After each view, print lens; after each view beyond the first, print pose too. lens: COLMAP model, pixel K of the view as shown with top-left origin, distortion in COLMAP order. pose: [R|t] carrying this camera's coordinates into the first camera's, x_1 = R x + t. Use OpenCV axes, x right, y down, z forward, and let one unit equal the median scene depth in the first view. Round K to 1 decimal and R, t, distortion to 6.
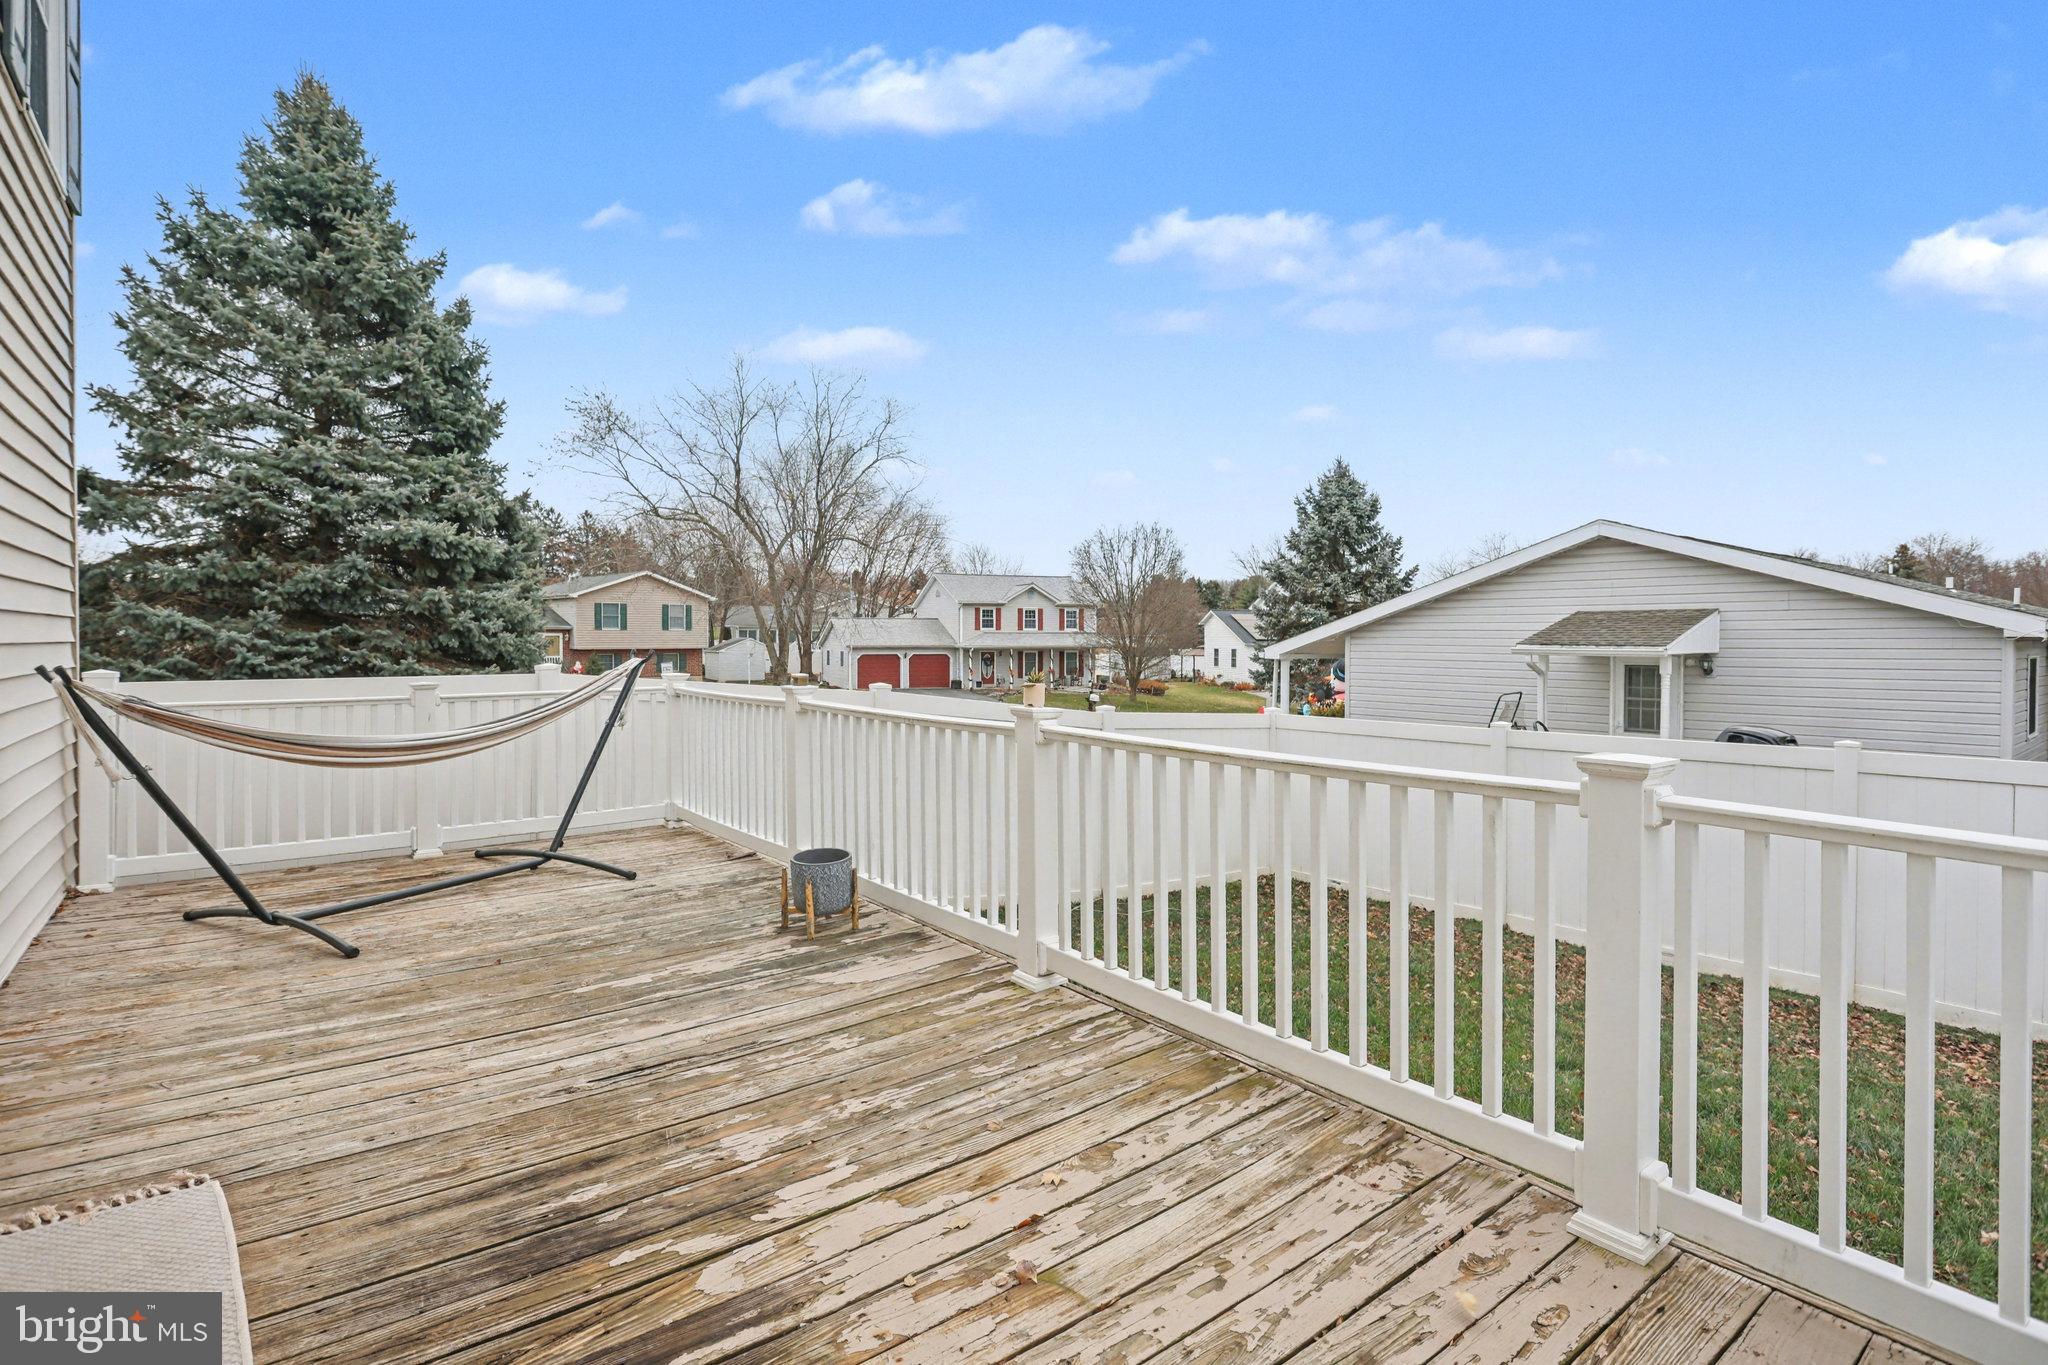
lens RADIAL K [[969.4, 0, 1024.0], [0, 969.4, 682.5], [0, 0, 1]] dist [0.003246, 0.000301]
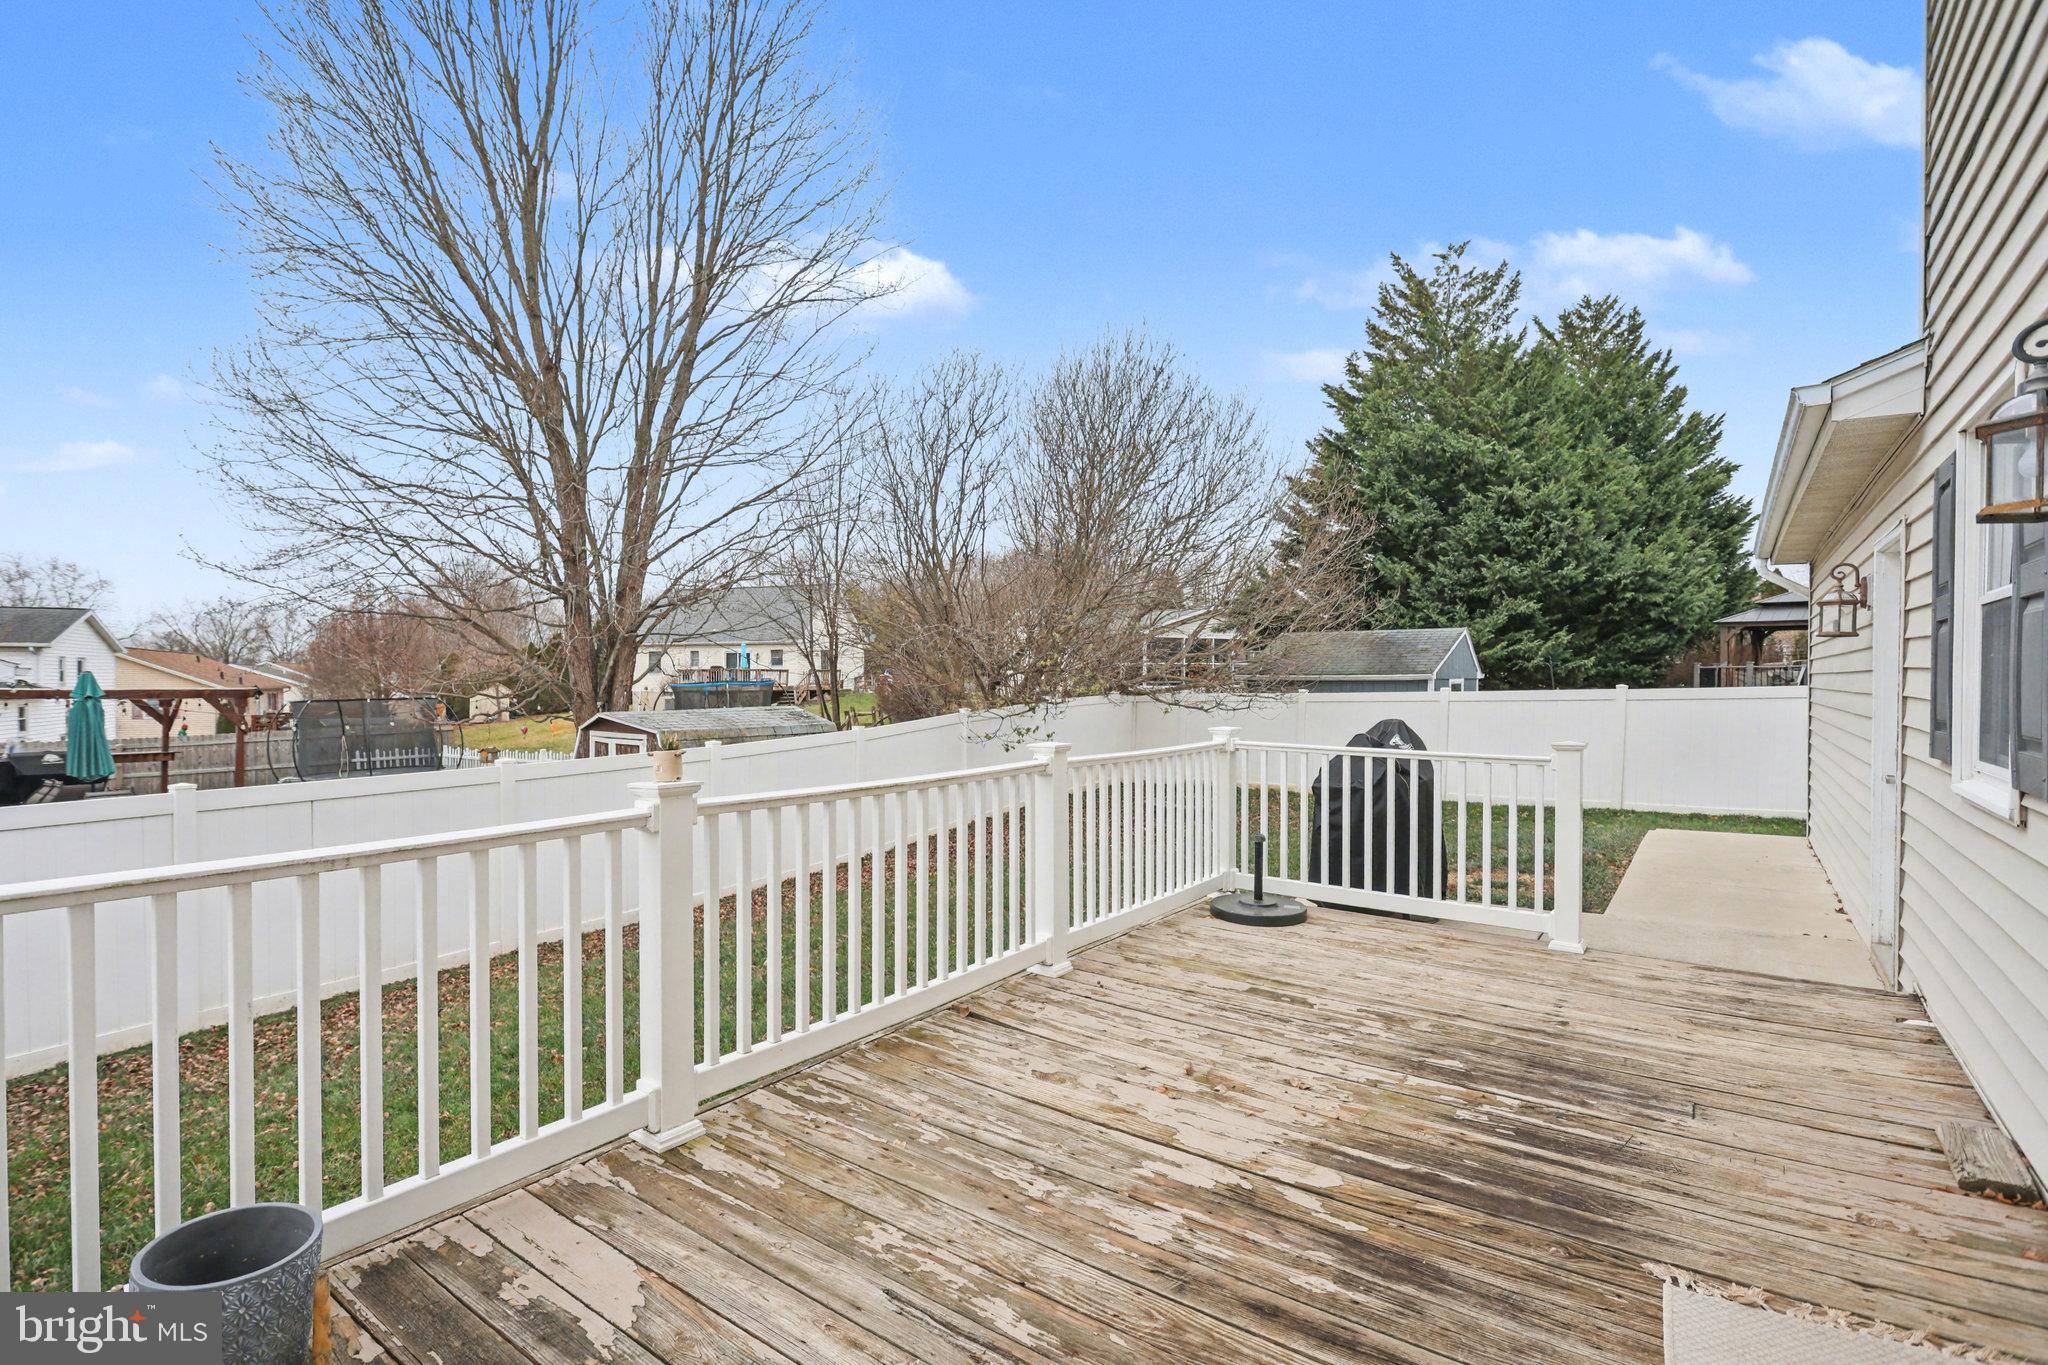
lens RADIAL K [[969.4, 0, 1024.0], [0, 969.4, 682.5], [0, 0, 1]] dist [0.003246, 0.000301]
pose [[-0.274871, 0.006373, 0.961460, -1.021934], [0.046033, 0.998919, 0.006539, -0.040838], [-0.960379, 0.046056, -0.274867, 1.214114]]
